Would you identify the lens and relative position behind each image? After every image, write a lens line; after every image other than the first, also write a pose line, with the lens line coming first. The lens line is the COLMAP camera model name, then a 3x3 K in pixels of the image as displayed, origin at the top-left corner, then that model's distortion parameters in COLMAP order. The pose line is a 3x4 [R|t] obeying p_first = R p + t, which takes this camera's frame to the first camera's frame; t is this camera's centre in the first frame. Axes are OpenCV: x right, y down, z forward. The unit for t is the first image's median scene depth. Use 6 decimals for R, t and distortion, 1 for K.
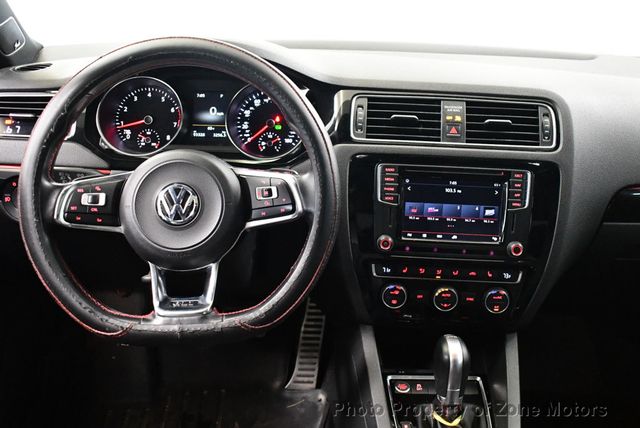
lens RADIAL K [[636.5, 0, 320.0], [0, 636.5, 214.0], [0, 0, 1]] dist [-0.100788, 0.008739]
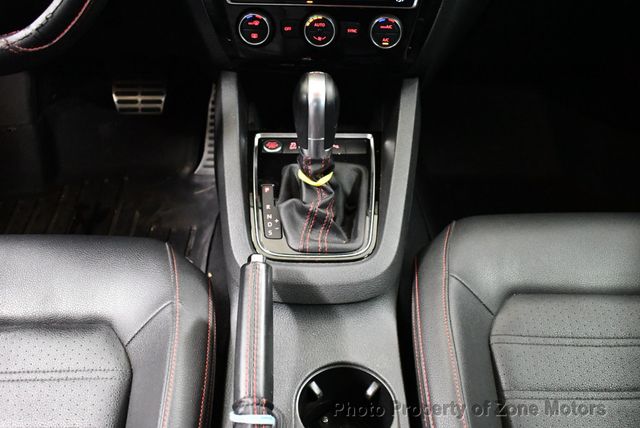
lens RADIAL K [[636.5, 0, 320.0], [0, 636.5, 214.0], [0, 0, 1]] dist [-0.100788, 0.008739]
pose [[0.999760, -0.016388, -0.014544, 0.209786], [0.019719, 0.962340, 0.271132, 0.143447], [0.009553, -0.271354, 0.962432, 0.197087]]
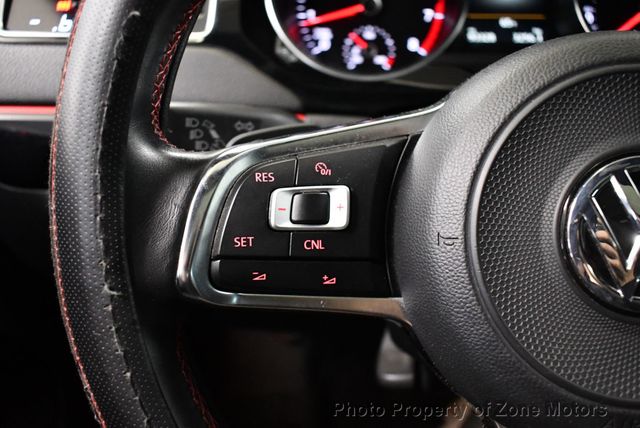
lens RADIAL K [[636.5, 0, 320.0], [0, 636.5, 214.0], [0, 0, 1]] dist [-0.100788, 0.008739]
pose [[0.987530, 0.008203, -0.157217, -0.263805], [0.001948, 0.997929, 0.064303, -0.033193], [0.157419, -0.063807, 0.985468, 0.608907]]
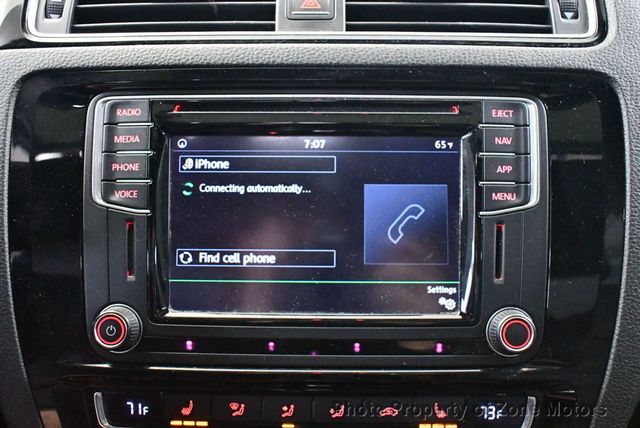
lens RADIAL K [[636.5, 0, 320.0], [0, 636.5, 214.0], [0, 0, 1]] dist [-0.100788, 0.008739]
pose [[0.998438, -0.032217, 0.045645, 0.195470], [0.038794, 0.987706, -0.151433, 0.040393], [-0.040205, 0.152967, 0.987413, 0.664327]]
